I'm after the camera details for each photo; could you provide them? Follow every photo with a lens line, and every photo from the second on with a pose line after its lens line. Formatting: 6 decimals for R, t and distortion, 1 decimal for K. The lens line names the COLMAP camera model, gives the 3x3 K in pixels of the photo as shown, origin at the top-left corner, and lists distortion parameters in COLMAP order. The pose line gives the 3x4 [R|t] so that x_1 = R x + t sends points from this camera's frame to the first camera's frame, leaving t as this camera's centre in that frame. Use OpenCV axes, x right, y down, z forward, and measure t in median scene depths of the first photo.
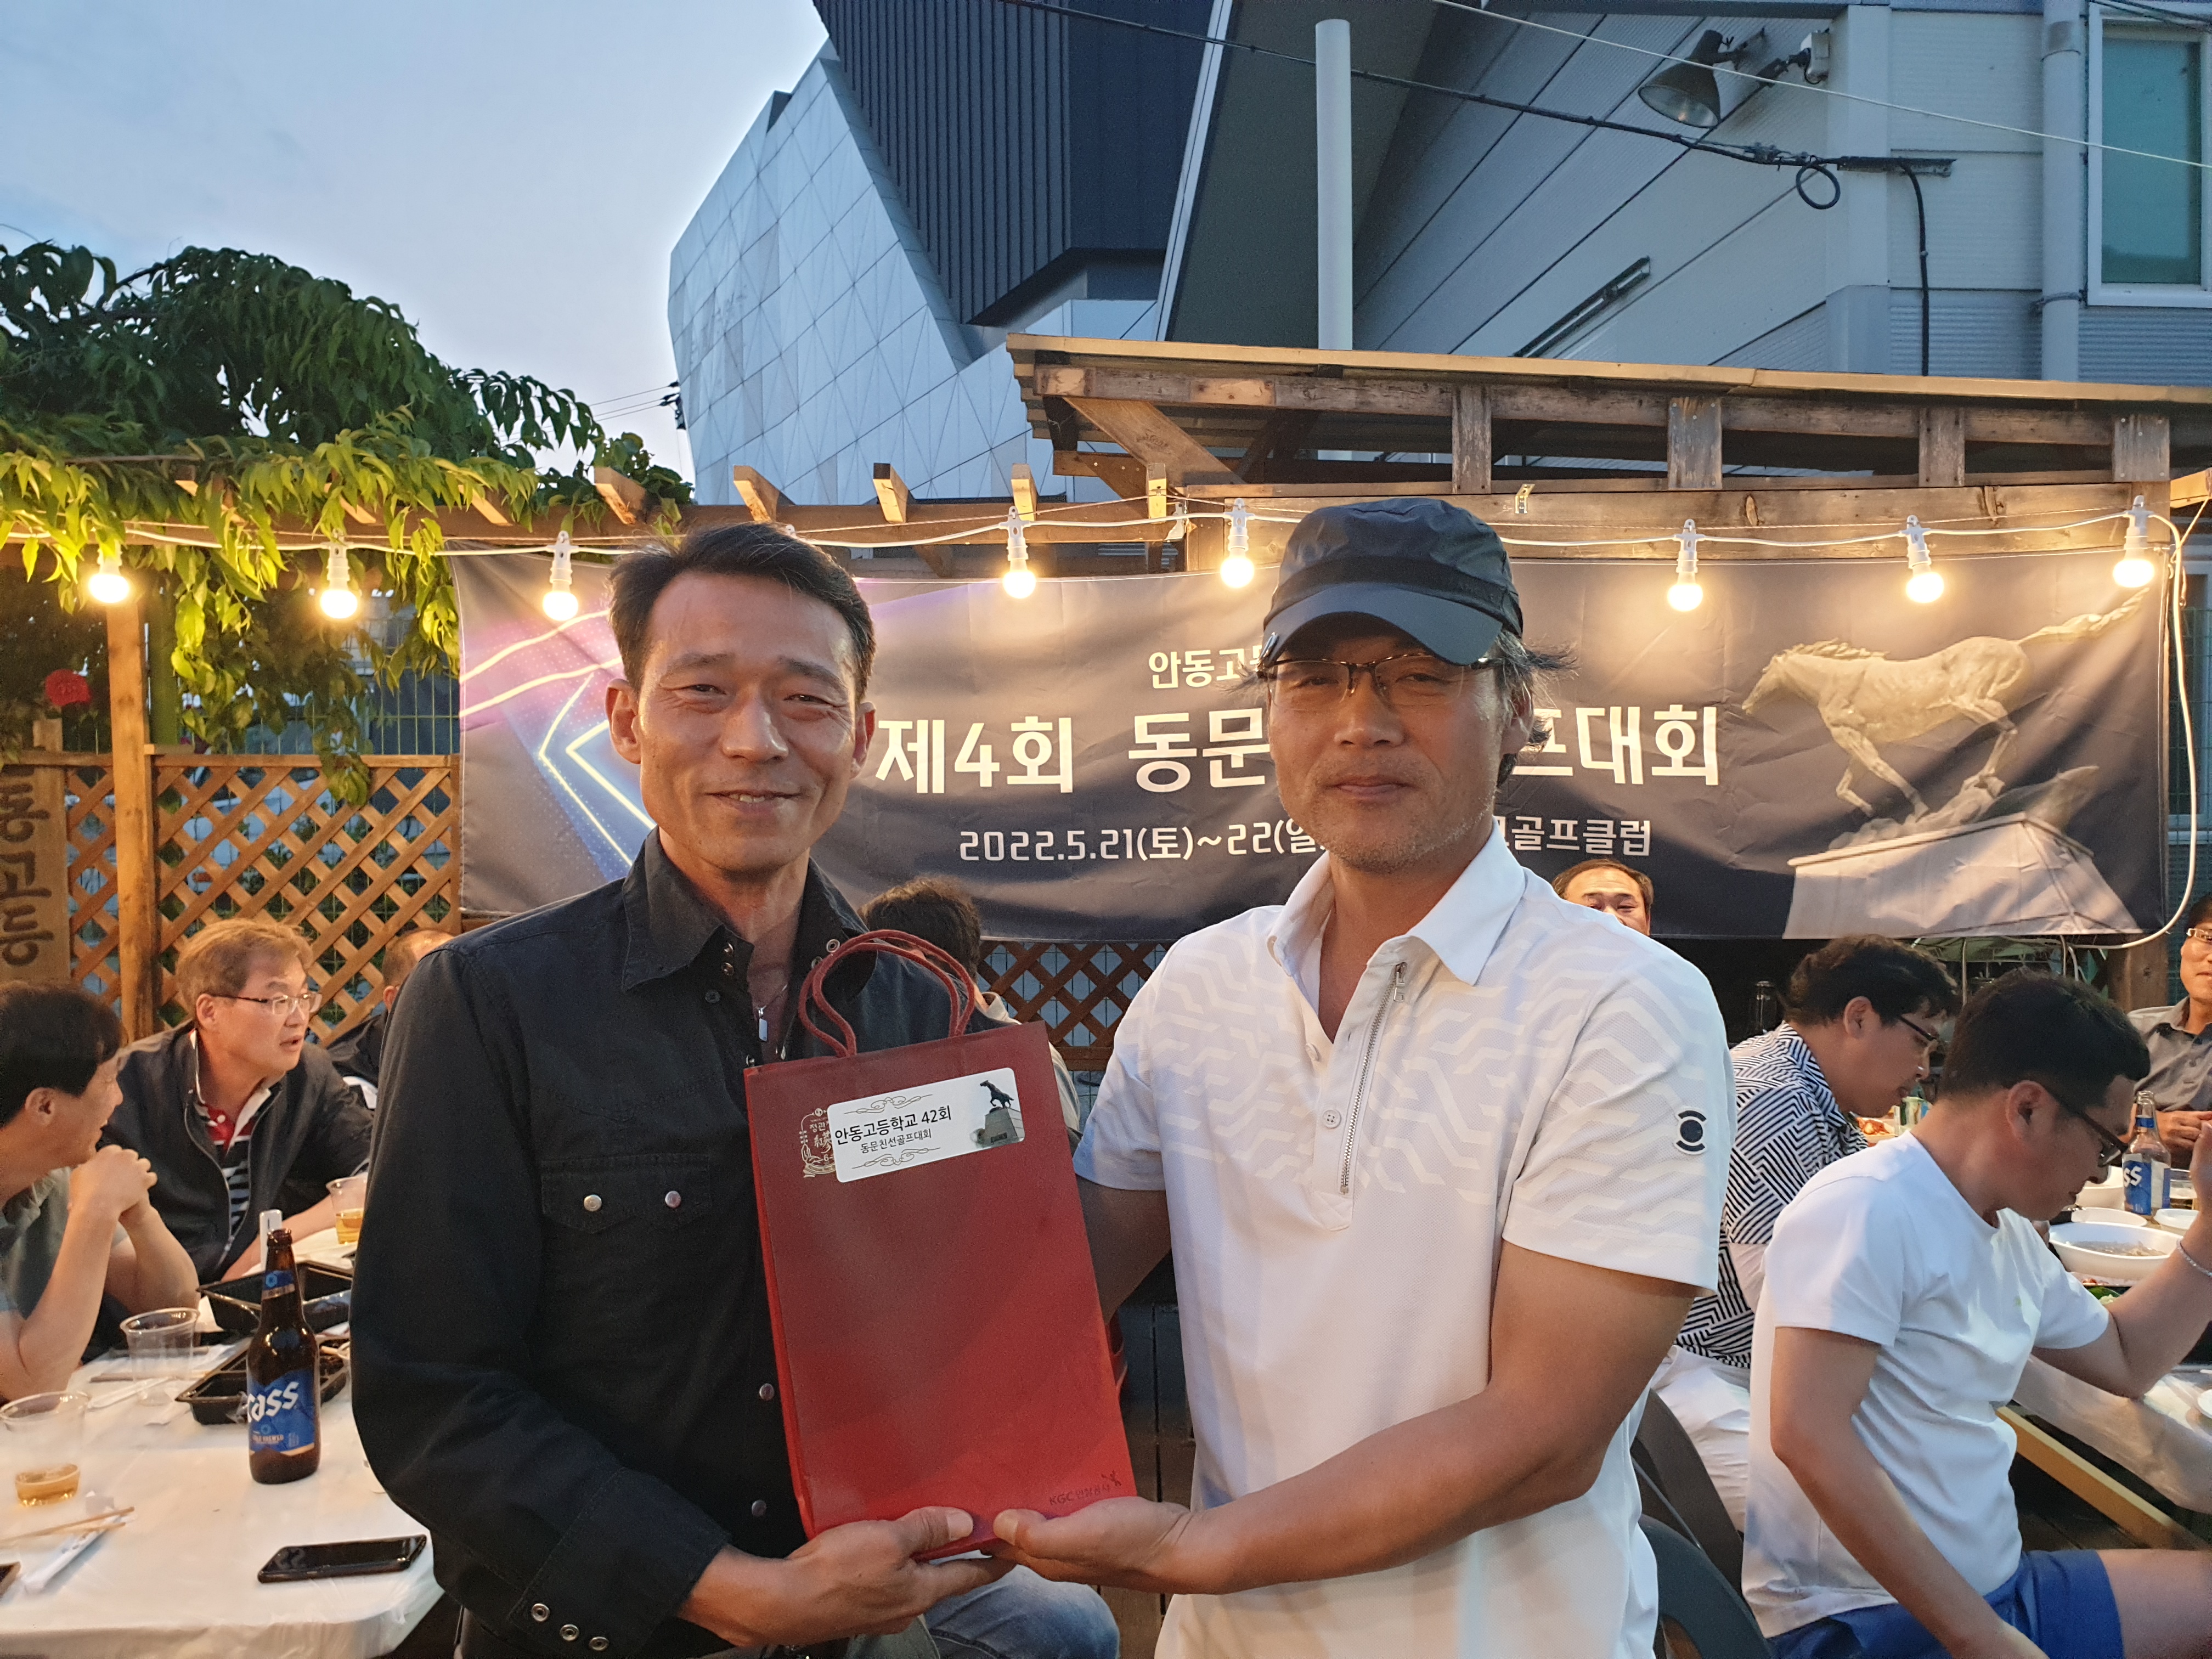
lens RADIAL K [[1705.8, 0, 1119.7], [0, 1705.8, 825.7], [0, 0, 1]] dist [0.006416, 0.011002]
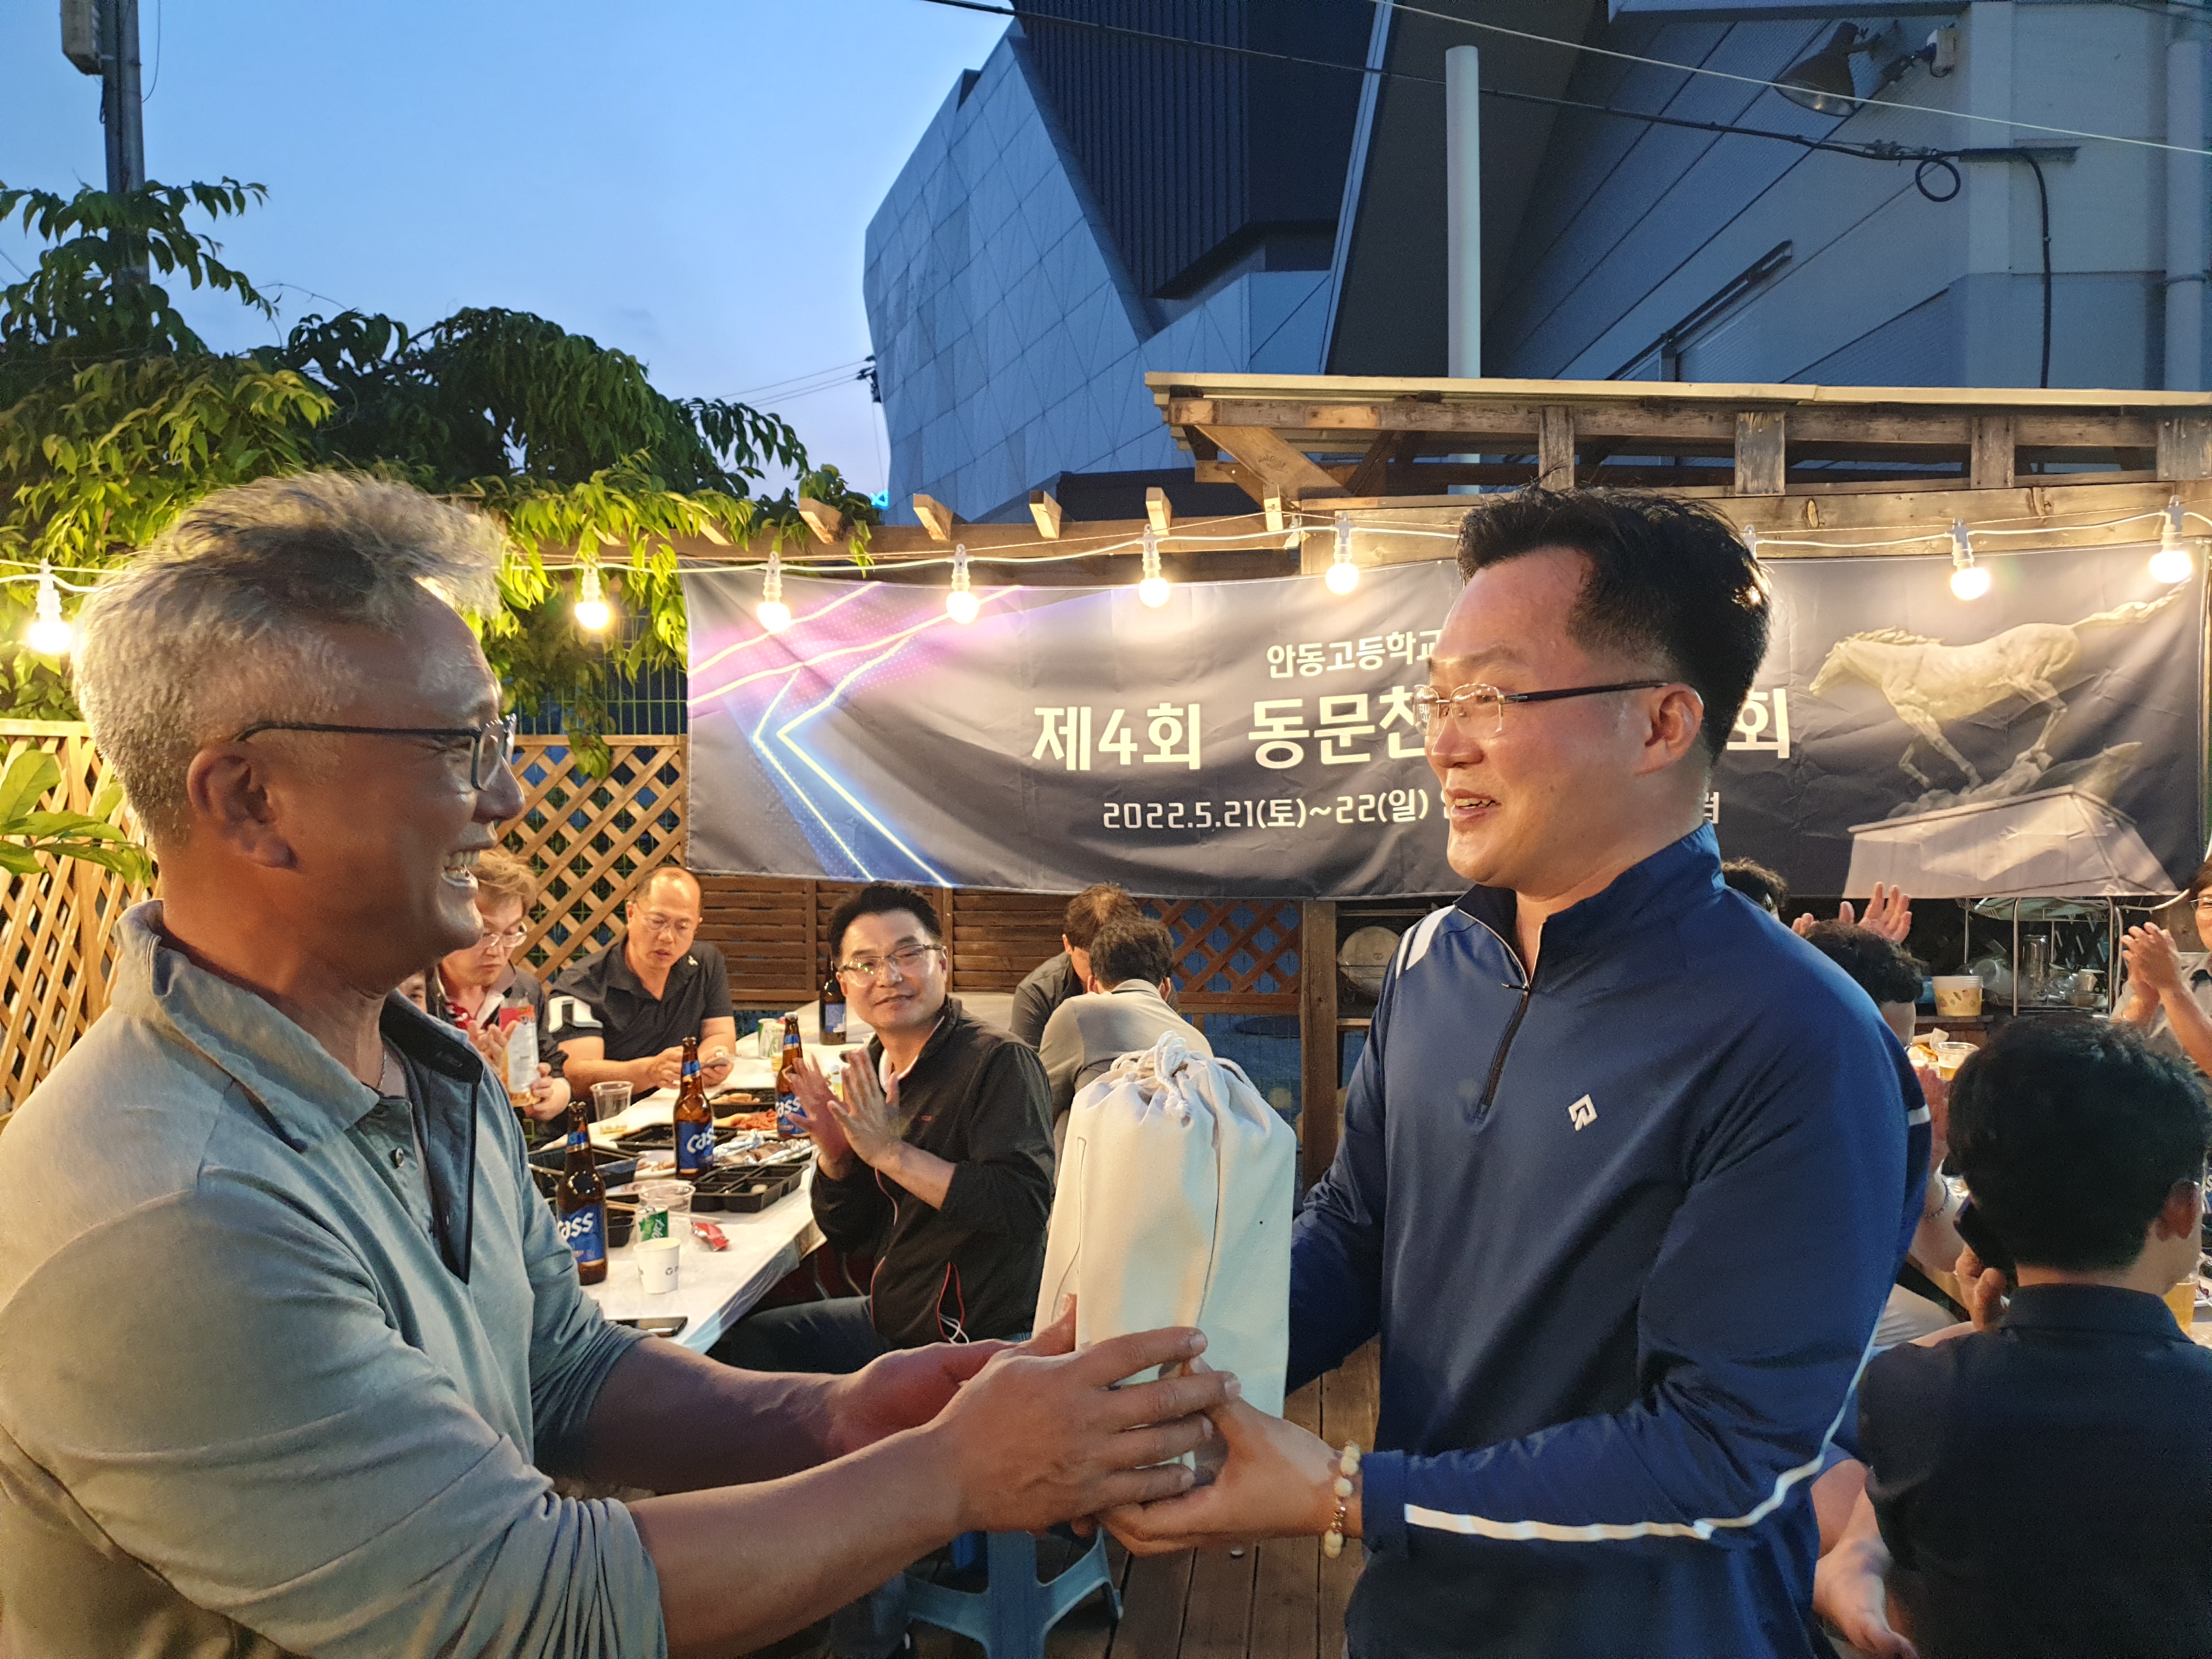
lens RADIAL K [[1694.2, 0, 1129.4], [0, 1694.2, 834.0], [0, 0, 1]] dist [0.008968, -0.001302]
pose [[0.994490, 0.001883, -0.104810, 0.042045], [0.001028, 0.999615, 0.027714, -0.006986], [0.104822, -0.027669, 0.994106, -0.142368]]
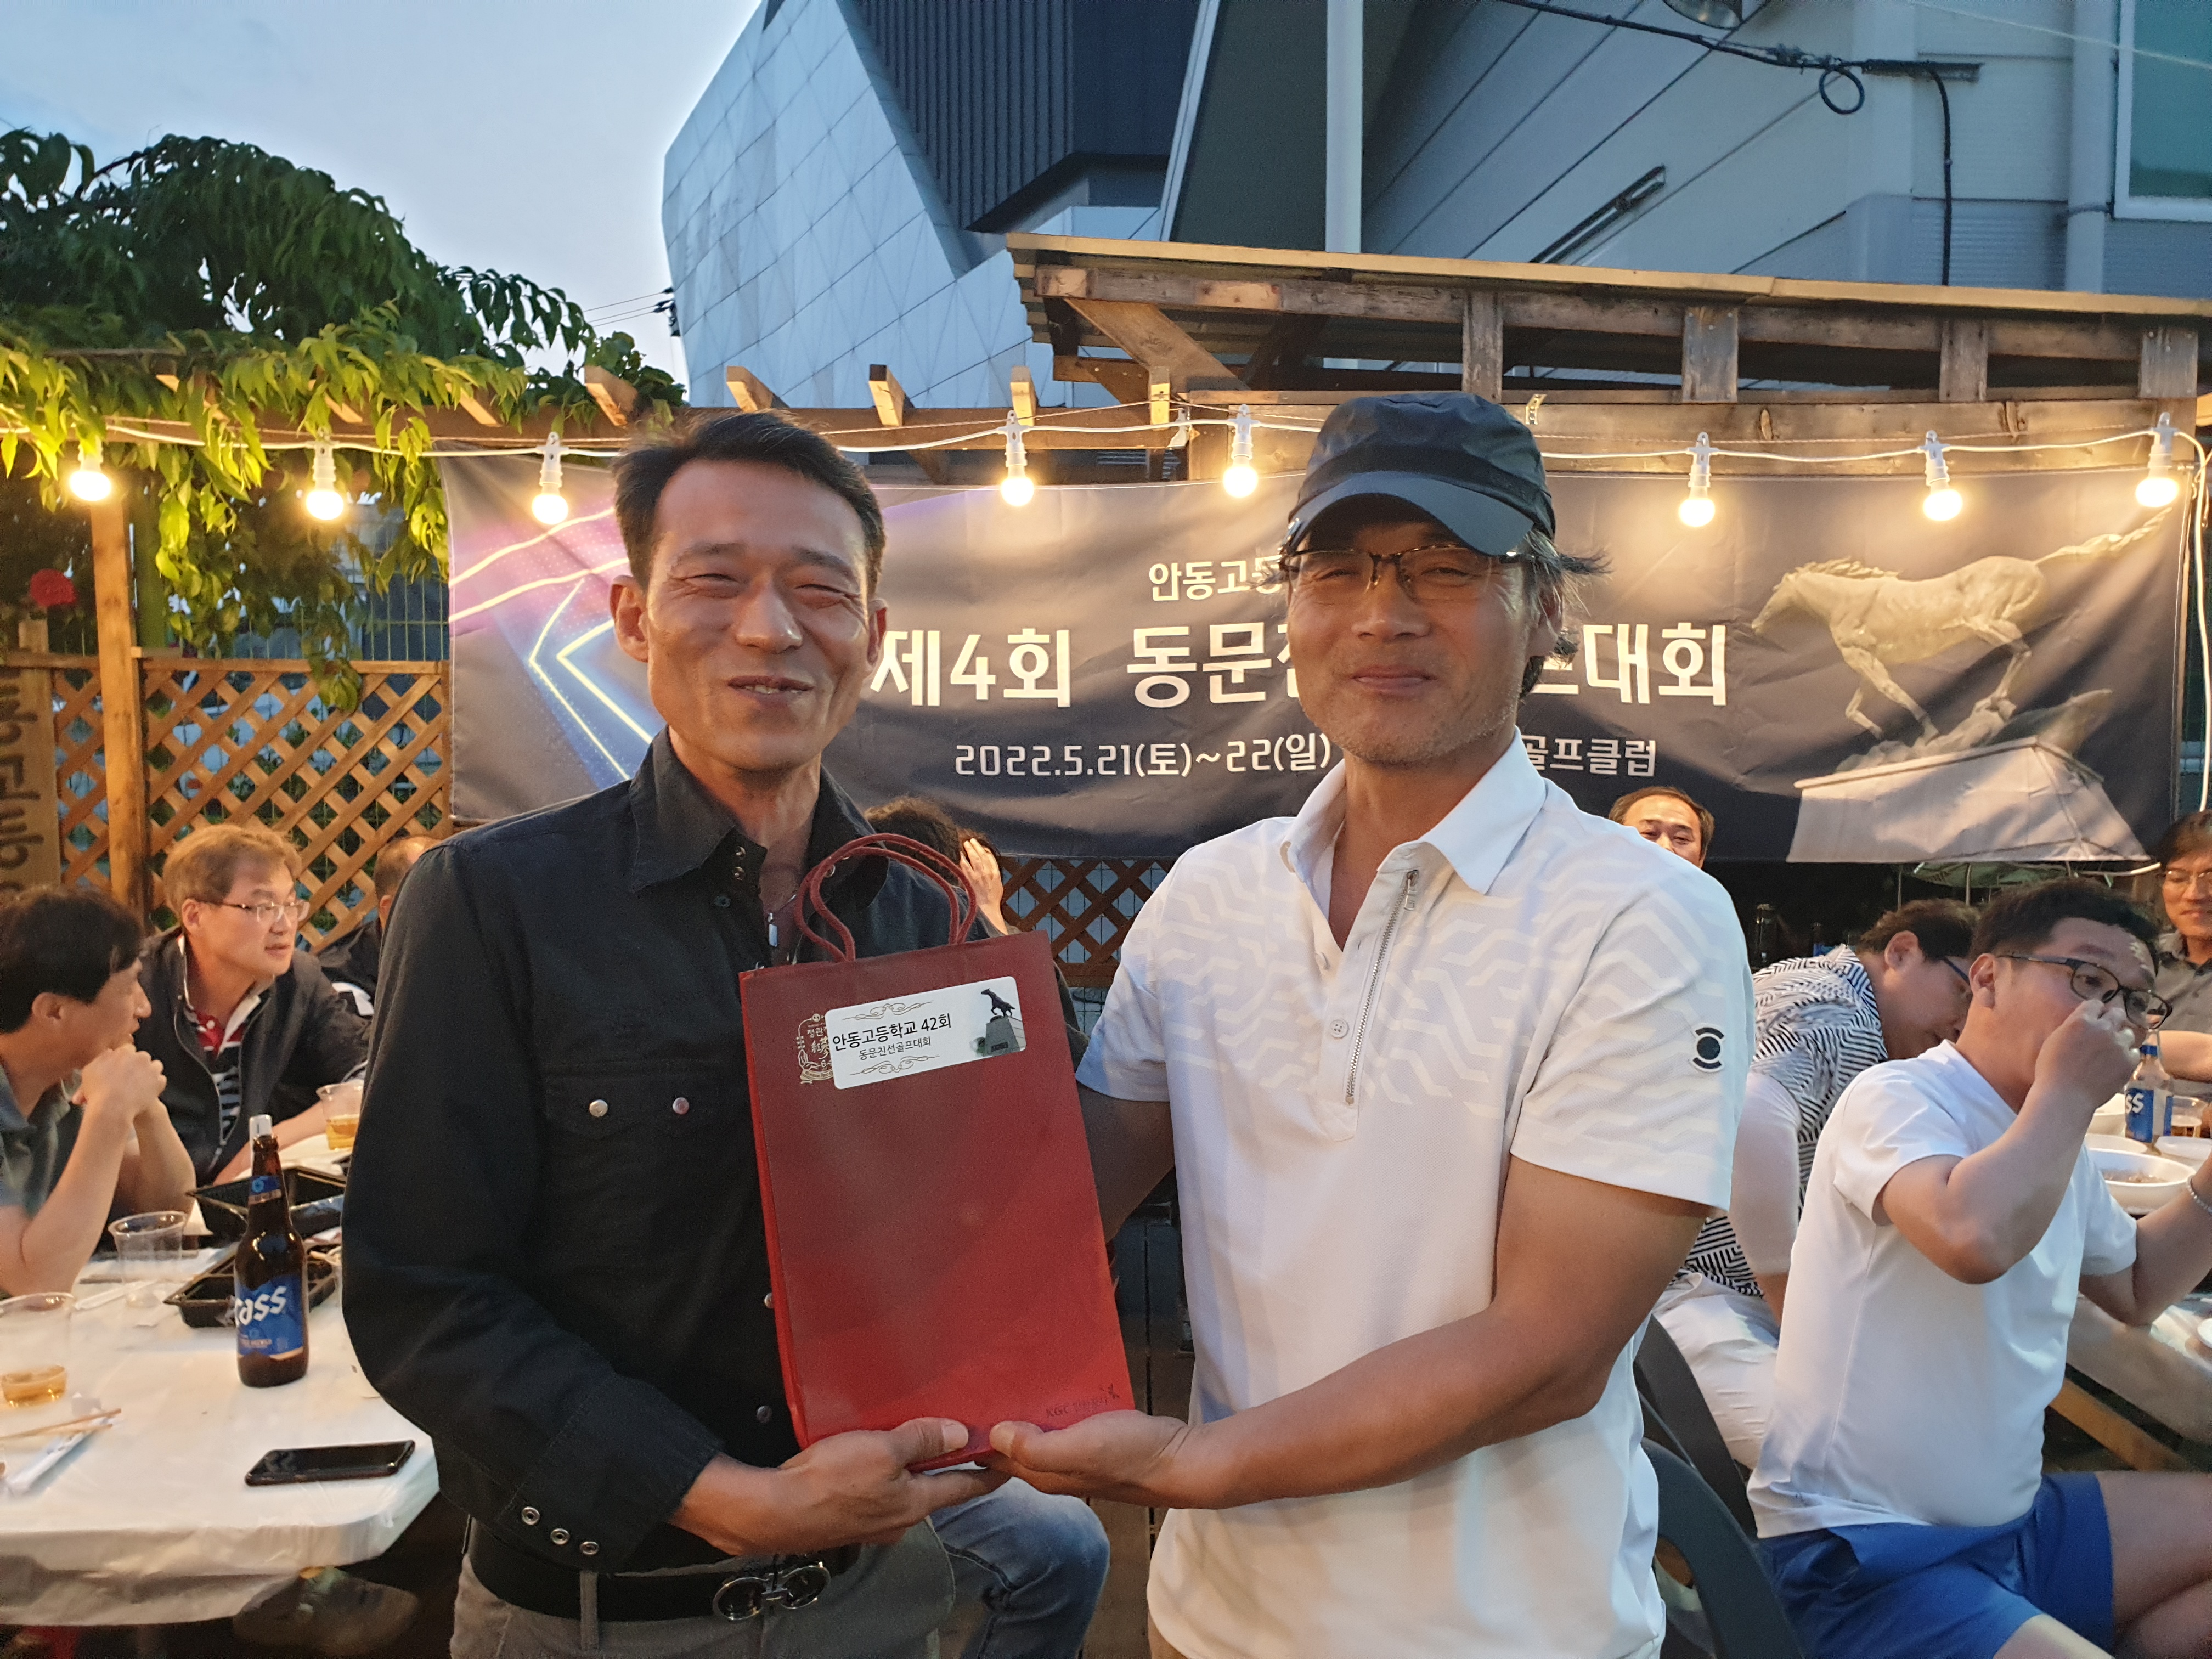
lens RADIAL K [[1709.9, 0, 1111.2], [0, 1709.9, 819.7], [0, 0, 1]] dist [0.005179, 0.012452]
pose [[0.999936, 0.011074, -0.002203, -0.000982], [-0.010965, 0.998954, 0.044397, 0.002315], [0.002692, -0.044370, 0.999012, 0.009207]]
